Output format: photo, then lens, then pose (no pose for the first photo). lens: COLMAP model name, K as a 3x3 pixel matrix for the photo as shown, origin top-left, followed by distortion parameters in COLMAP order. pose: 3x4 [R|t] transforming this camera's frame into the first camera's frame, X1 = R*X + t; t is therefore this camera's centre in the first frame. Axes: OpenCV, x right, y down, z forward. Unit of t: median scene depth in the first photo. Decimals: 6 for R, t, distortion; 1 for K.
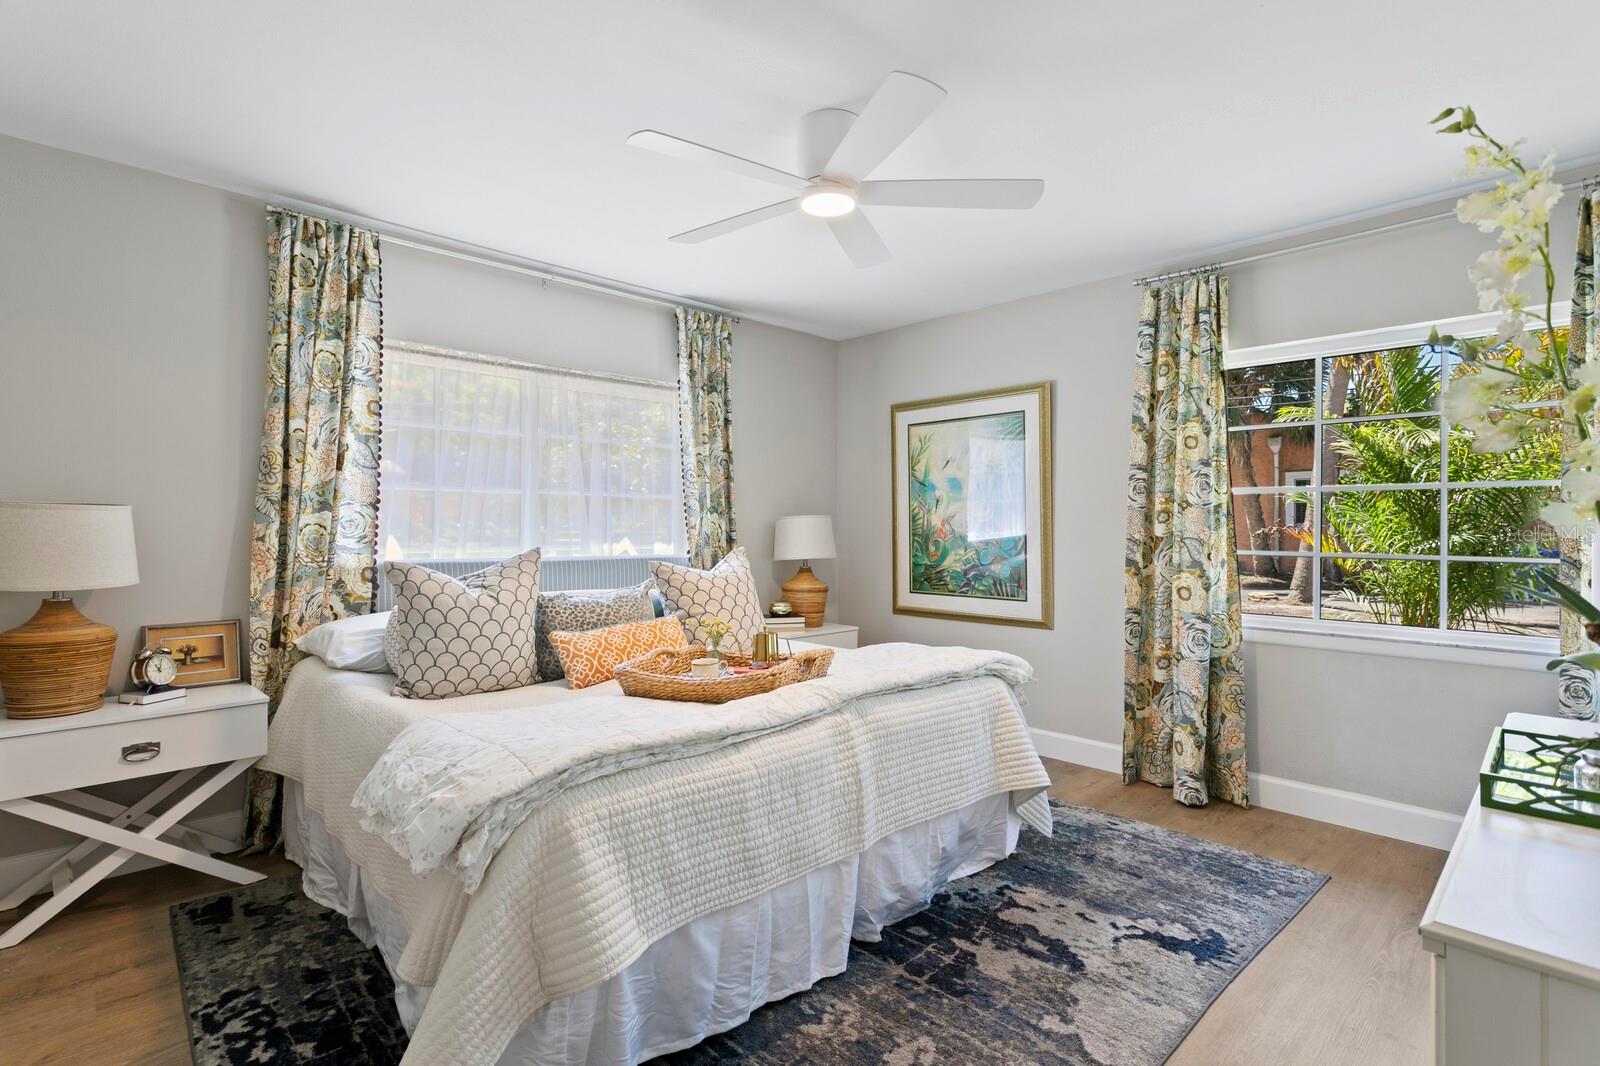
lens RADIAL K [[782.8, 0, 773.8], [0, 782.8, 536.0], [0, 0, 1]] dist [0.010586, 0.000412]
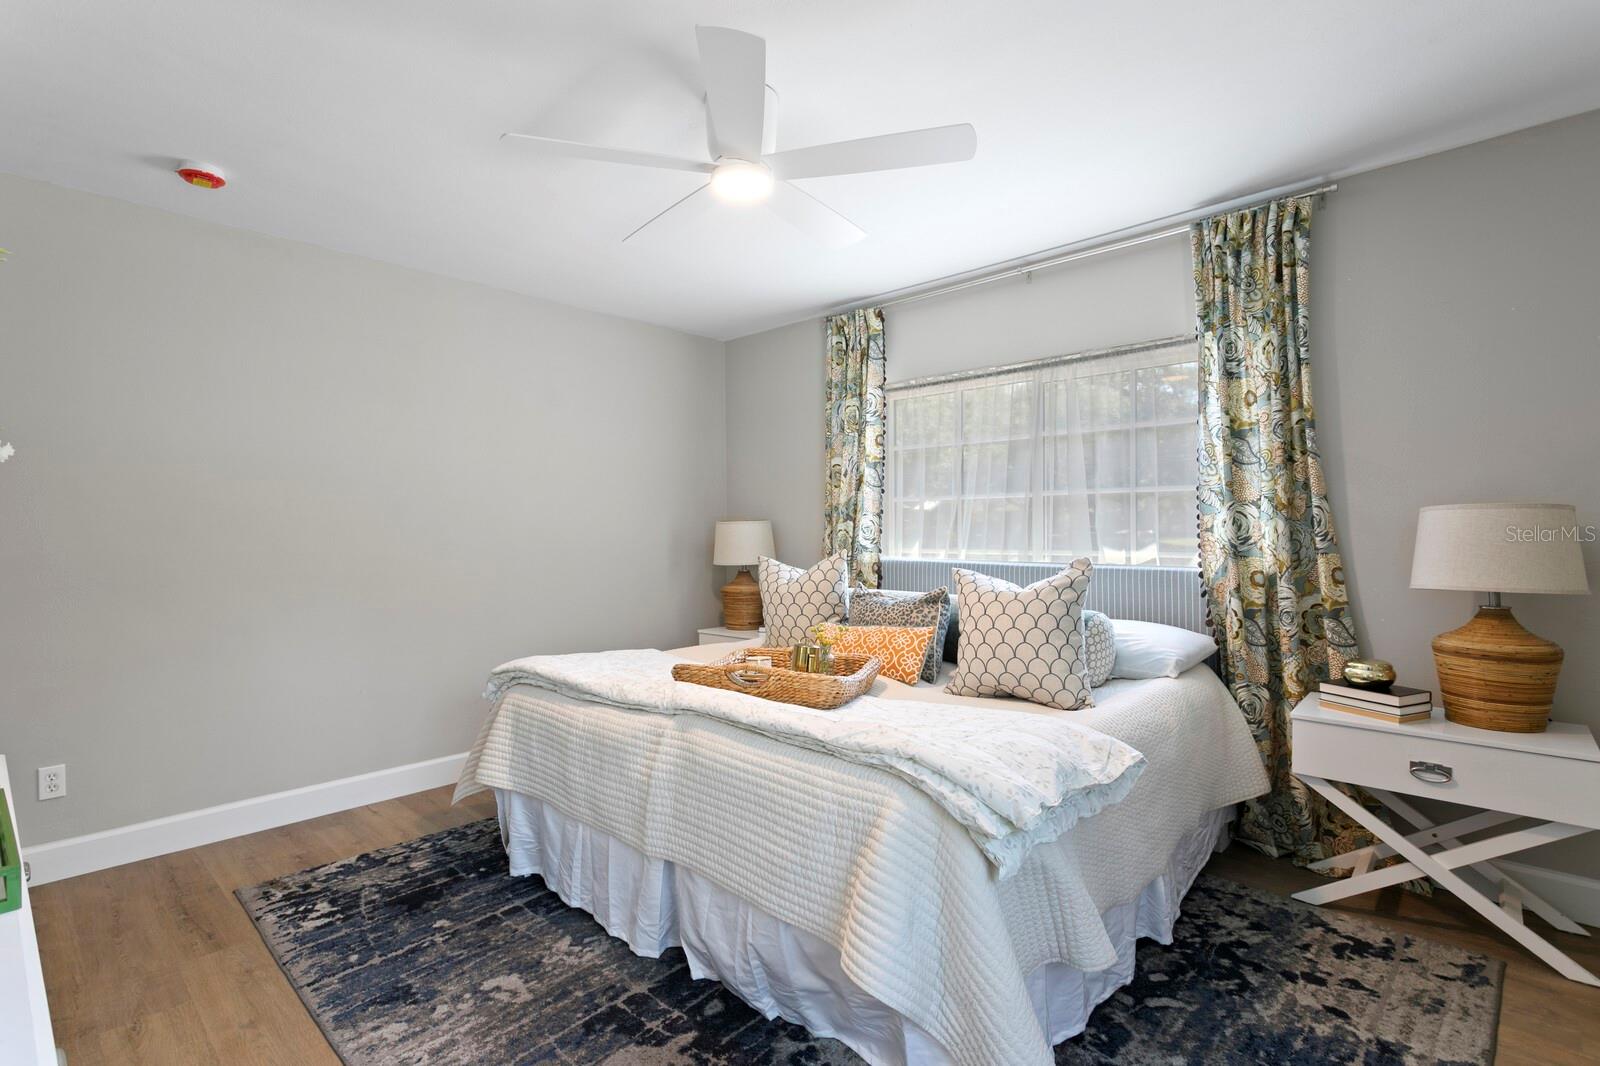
lens RADIAL K [[782.8, 0, 773.8], [0, 782.8, 536.0], [0, 0, 1]] dist [0.010586, 0.000412]
pose [[0.029039, -0.006912, -0.999554, 0.786854], [-0.015422, 0.999854, -0.007362, 0.007815], [0.999459, 0.015629, 0.028928, 0.796353]]
